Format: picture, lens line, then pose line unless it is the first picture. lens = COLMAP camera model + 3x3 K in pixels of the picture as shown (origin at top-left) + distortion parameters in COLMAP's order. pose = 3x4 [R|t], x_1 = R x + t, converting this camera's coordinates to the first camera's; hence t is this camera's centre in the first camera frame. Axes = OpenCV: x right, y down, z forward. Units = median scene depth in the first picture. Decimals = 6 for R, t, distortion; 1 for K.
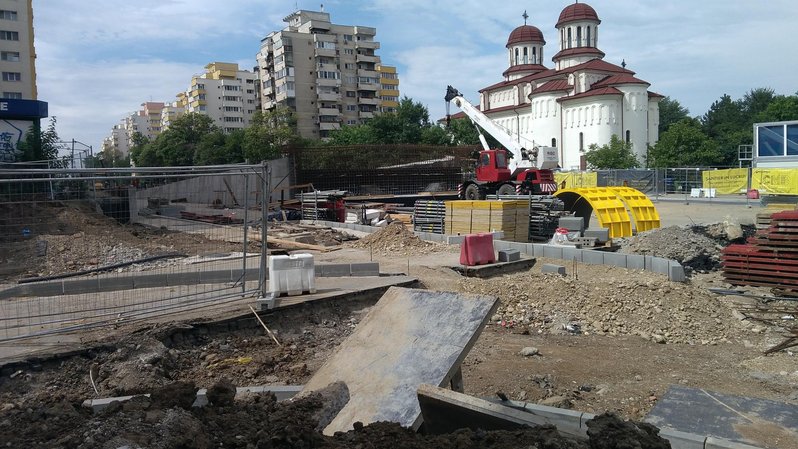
lens RADIAL K [[622.9, 0, 399.4], [0, 622.9, 223.1], [0, 0, 1]] dist [0.002218, -0.026593]
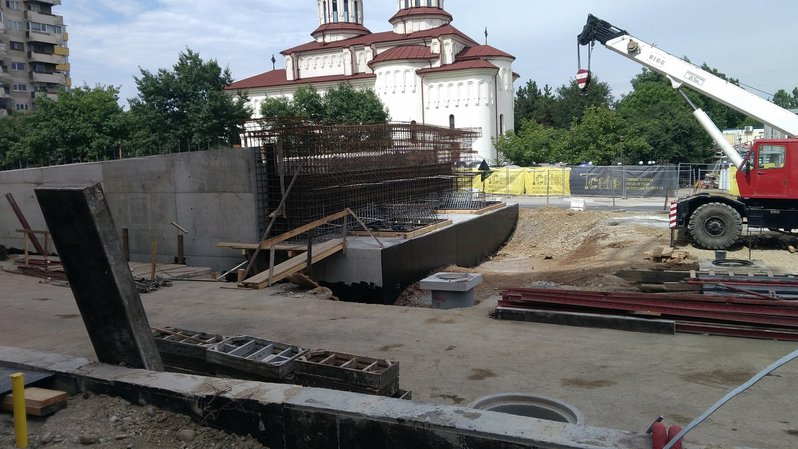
lens RADIAL K [[622.9, 0, 399.6], [0, 622.9, 226.6], [0, 0, 1]] dist [0.002218, -0.026593]
pose [[0.837166, -0.057924, 0.543874, -0.188435], [0.040695, 0.998217, 0.043674, -0.038193], [-0.545433, -0.014429, 0.838030, 0.345744]]
